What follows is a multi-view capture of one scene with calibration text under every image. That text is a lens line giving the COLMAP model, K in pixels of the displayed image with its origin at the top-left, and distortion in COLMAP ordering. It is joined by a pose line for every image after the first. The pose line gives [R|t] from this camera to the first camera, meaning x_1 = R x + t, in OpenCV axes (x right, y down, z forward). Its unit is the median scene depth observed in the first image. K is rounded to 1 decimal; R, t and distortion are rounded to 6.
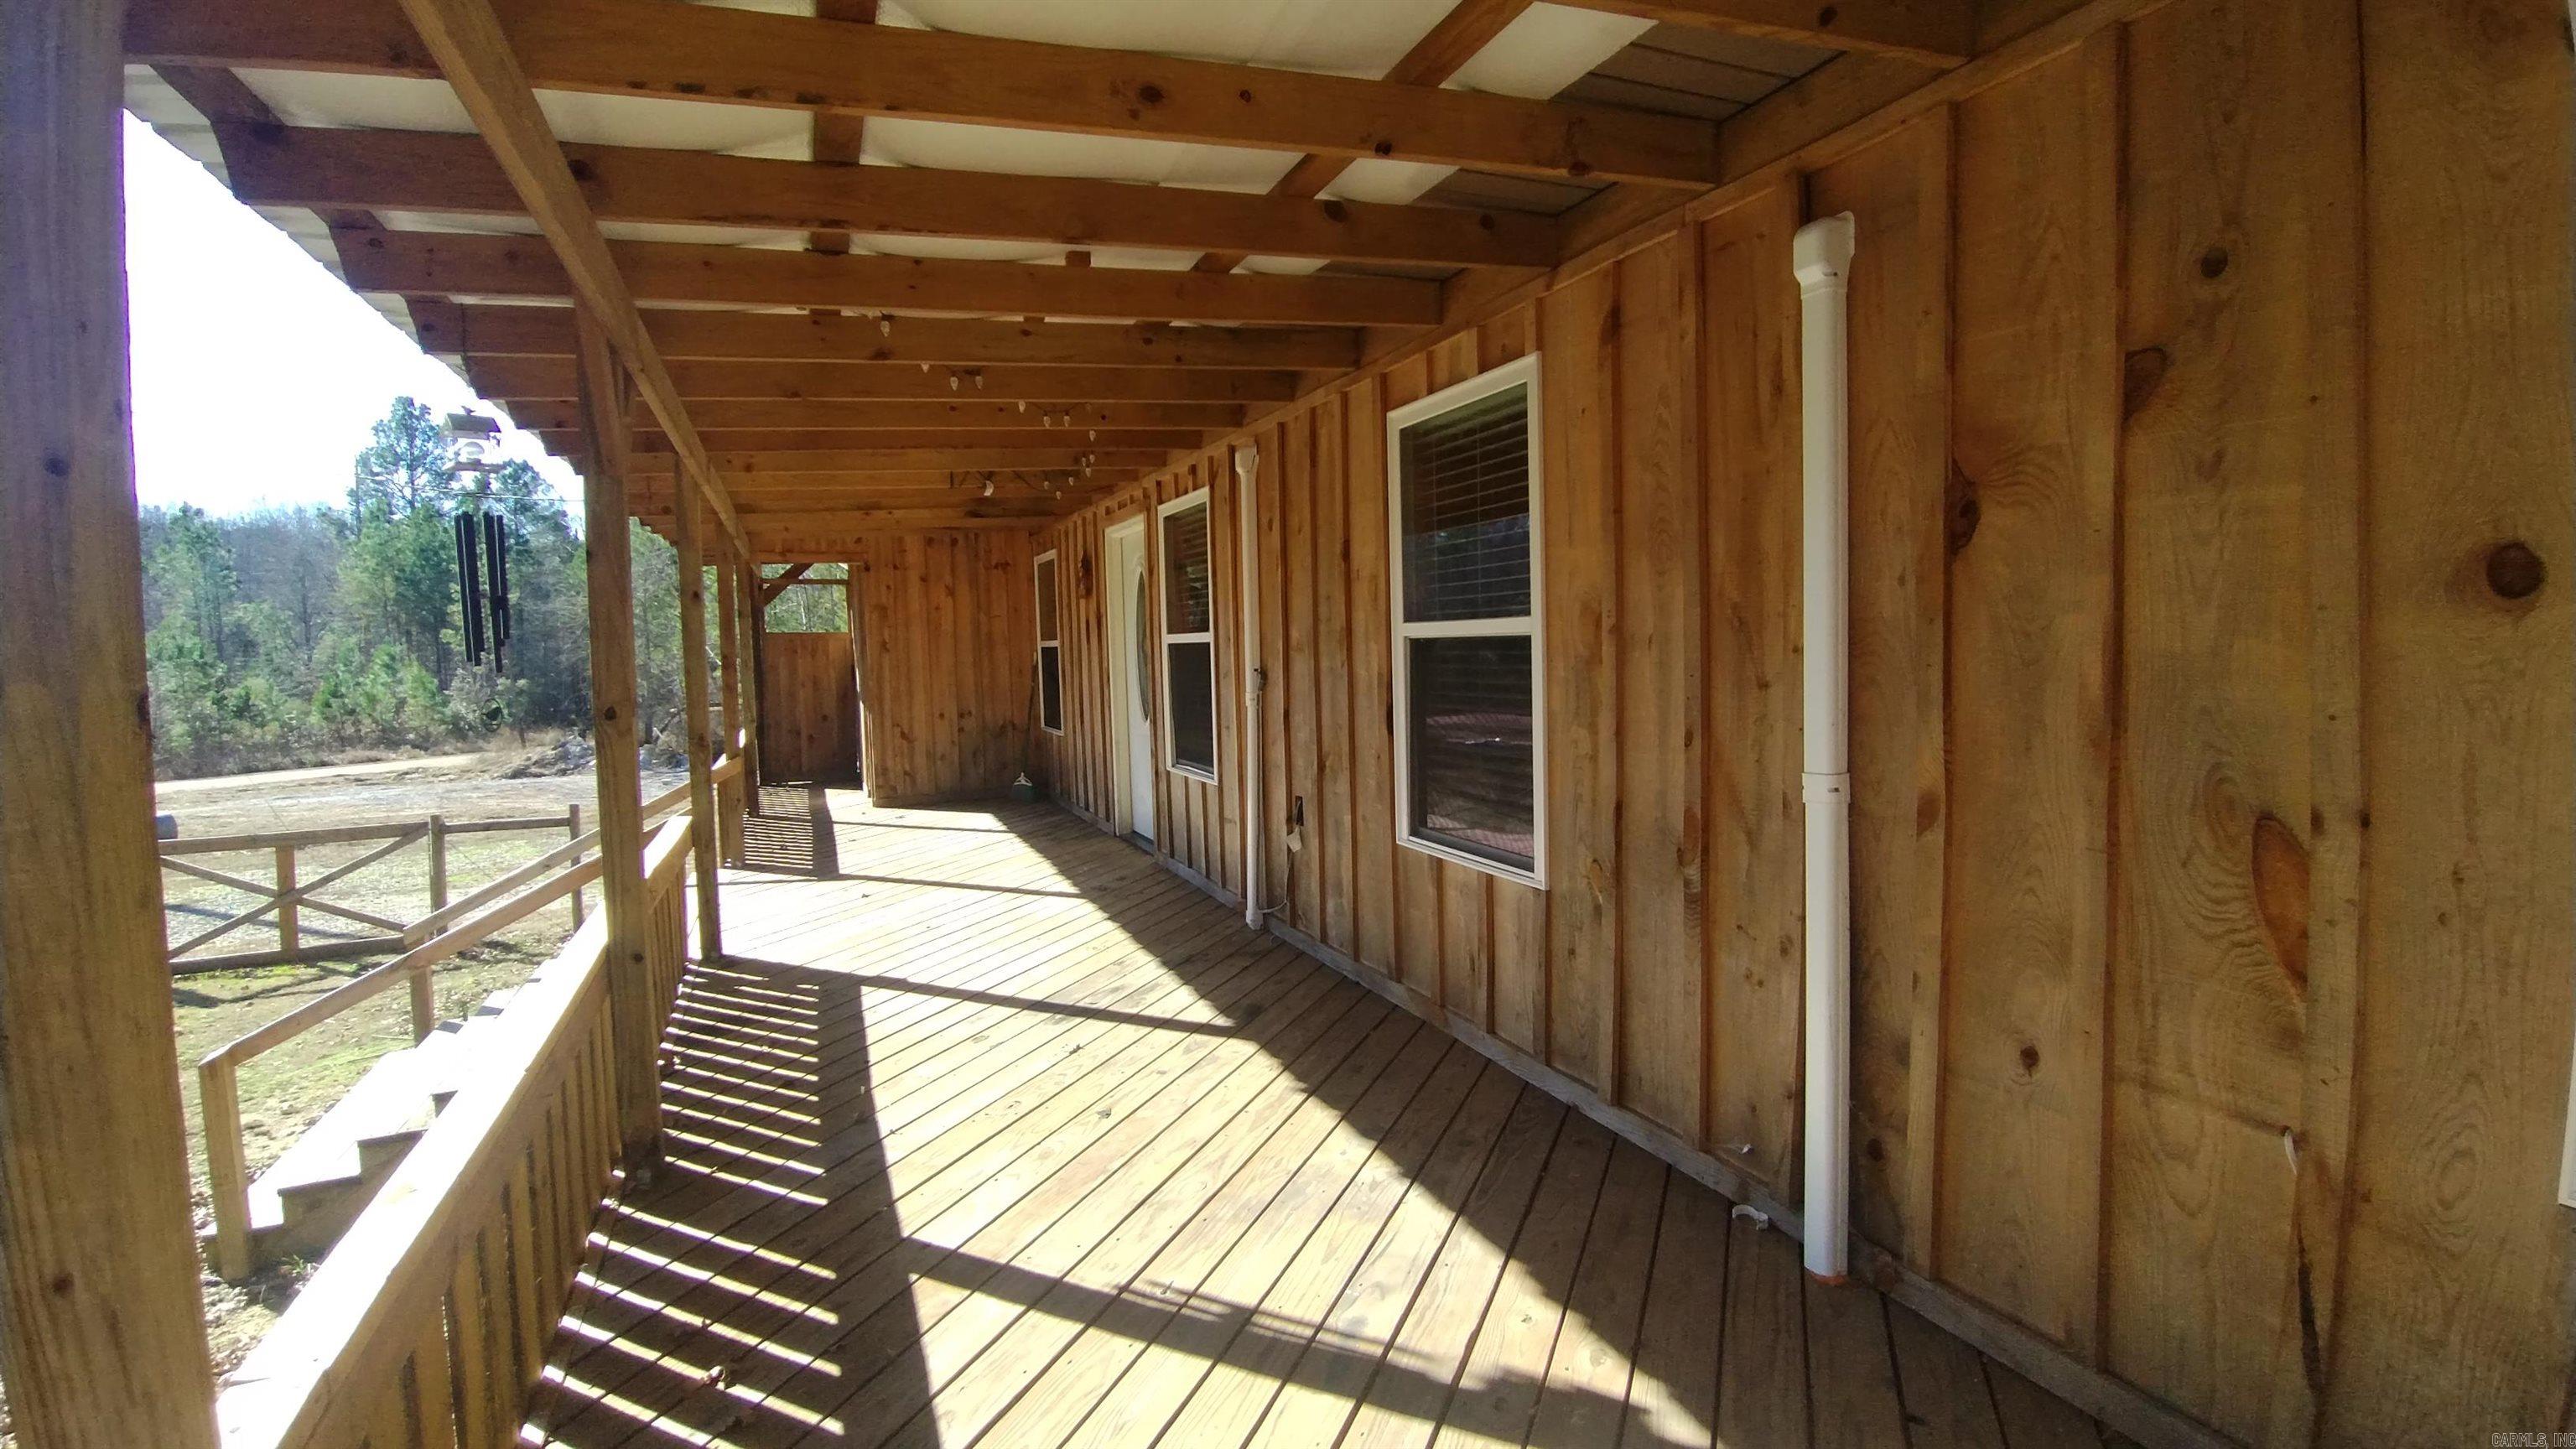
lens RADIAL K [[1219.3, 0, 1289.1], [0, 1219.3, 711.2], [0, 0, 1]] dist [-0.000216, 0.000014]
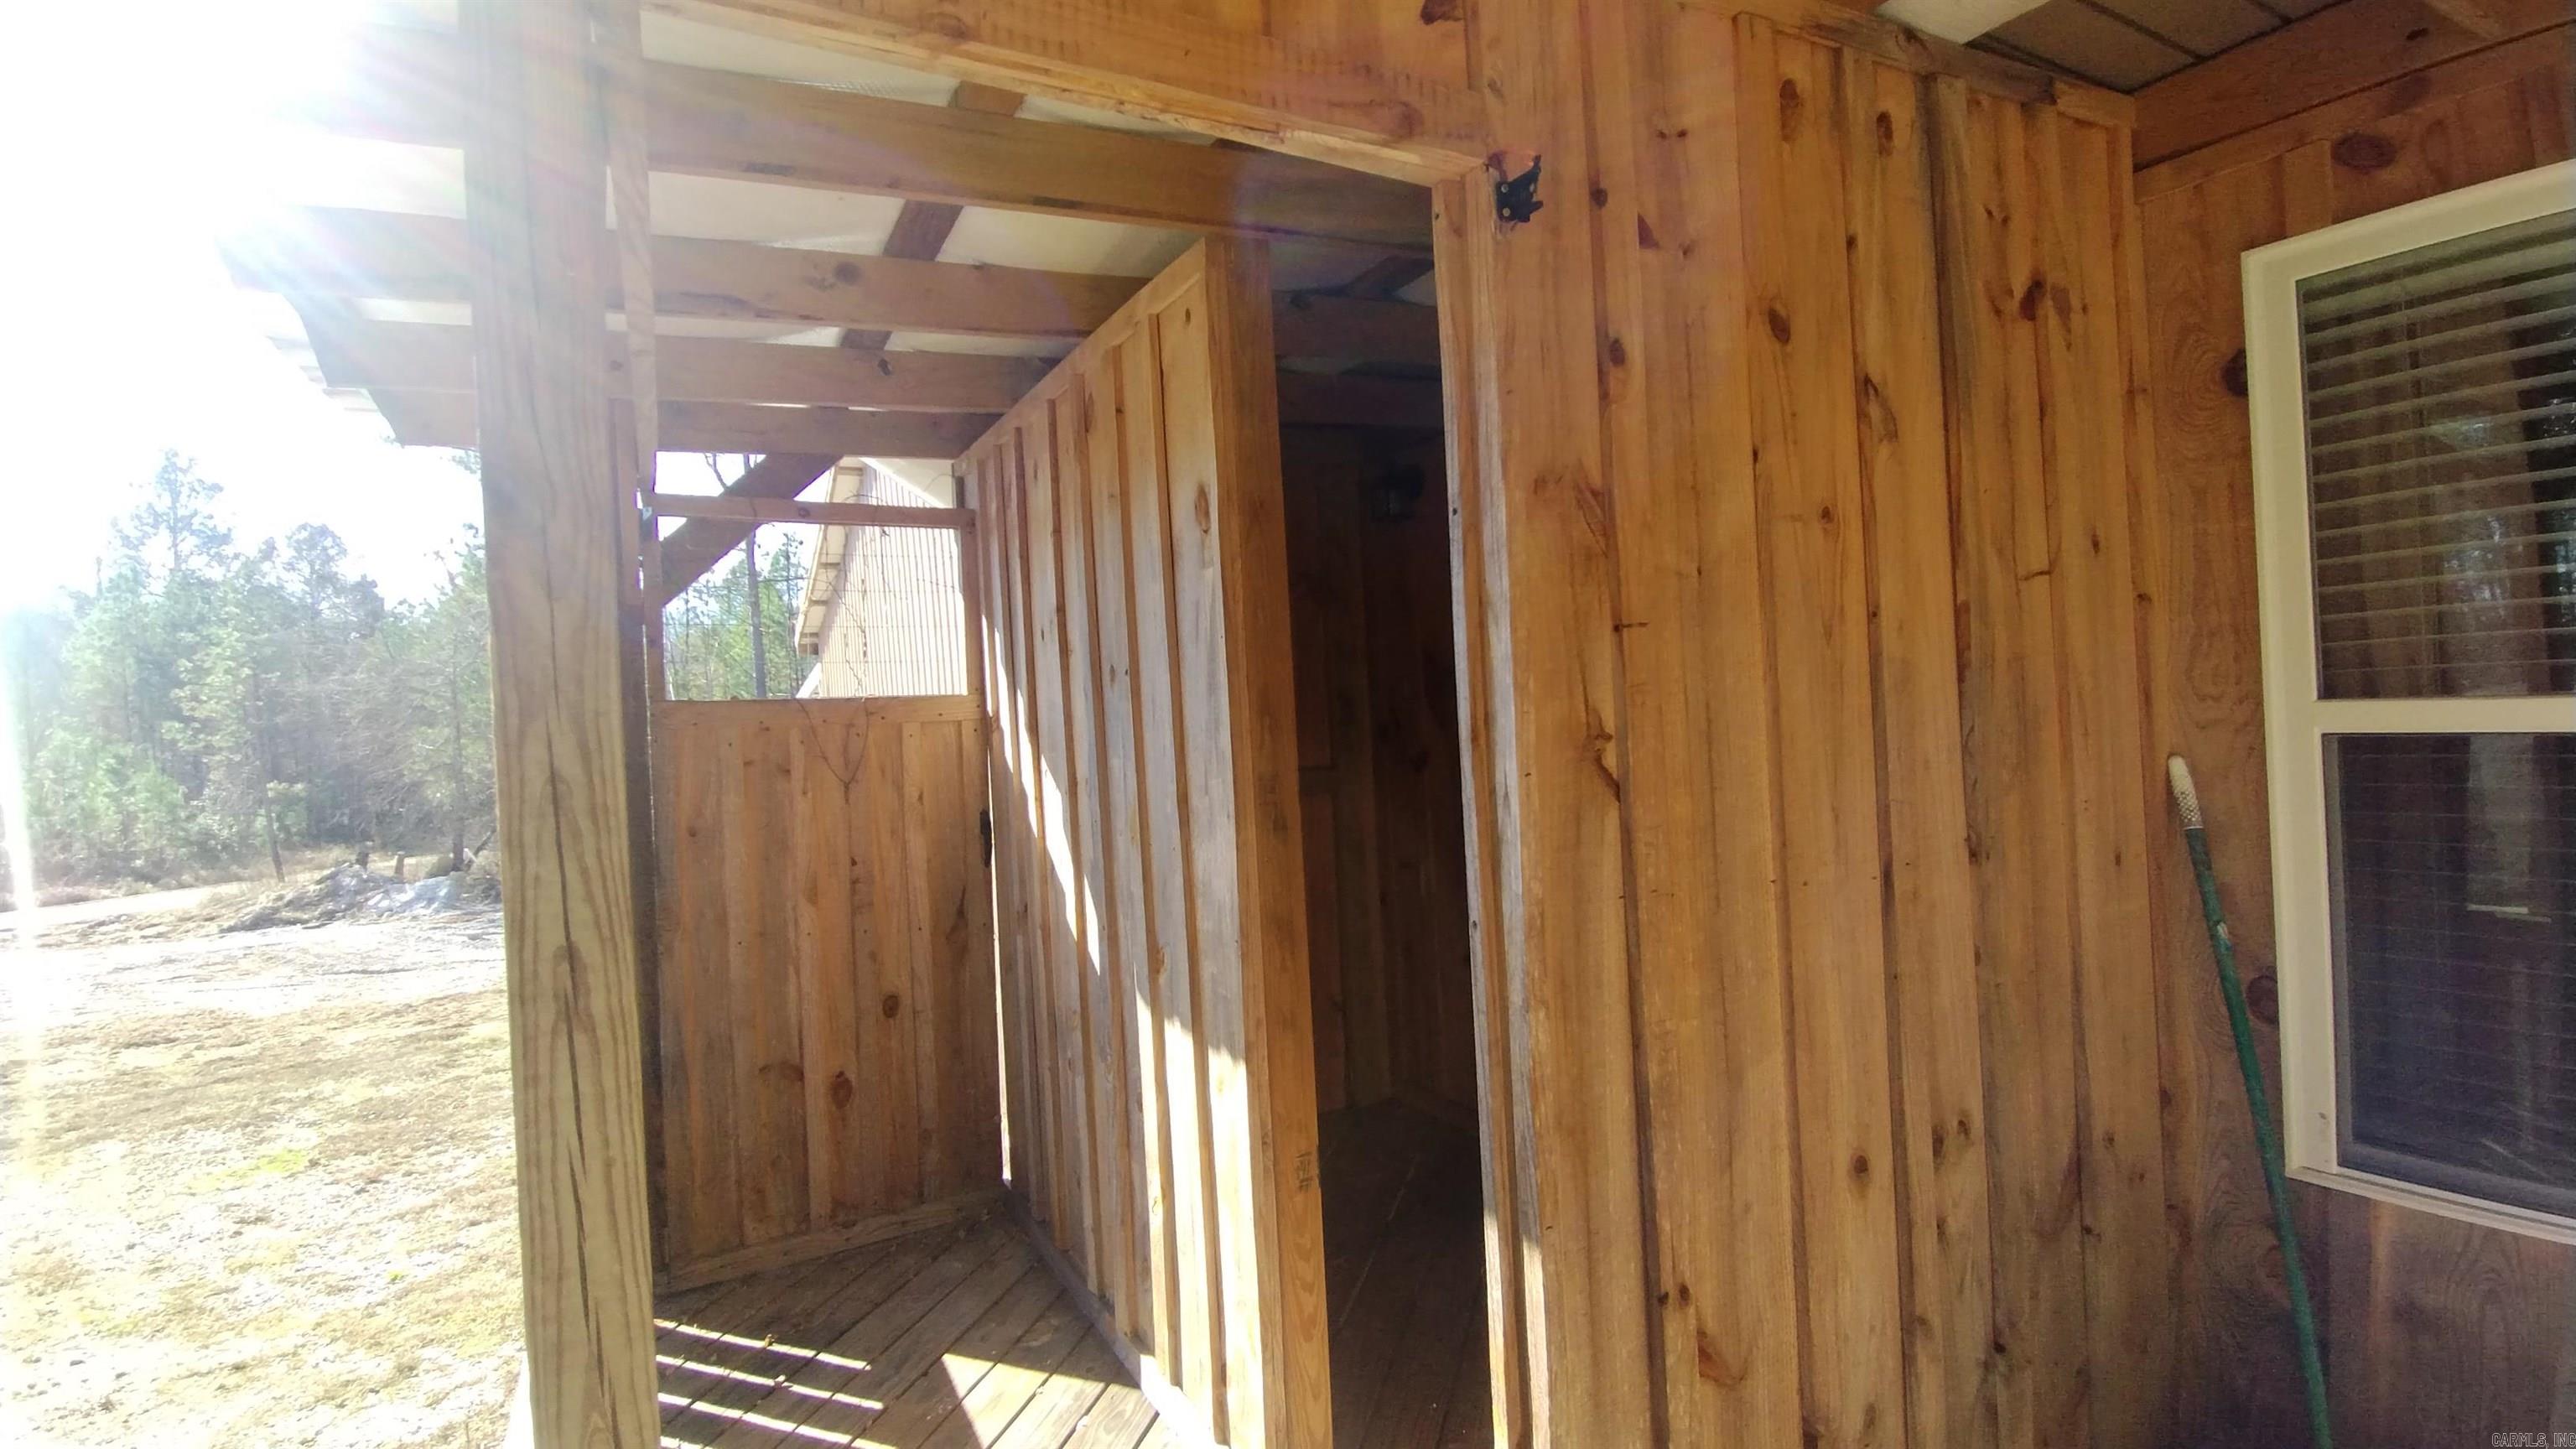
lens RADIAL K [[1170.9, 0, 1284.0], [0, 1170.9, 710.4], [0, 0, 1]] dist [-0.020482, -0.000356]
pose [[0.992706, -0.026484, 0.117617, -0.084849], [0.033118, 0.997947, -0.054809, -0.011739], [-0.115924, 0.058305, 0.991545, 0.190944]]
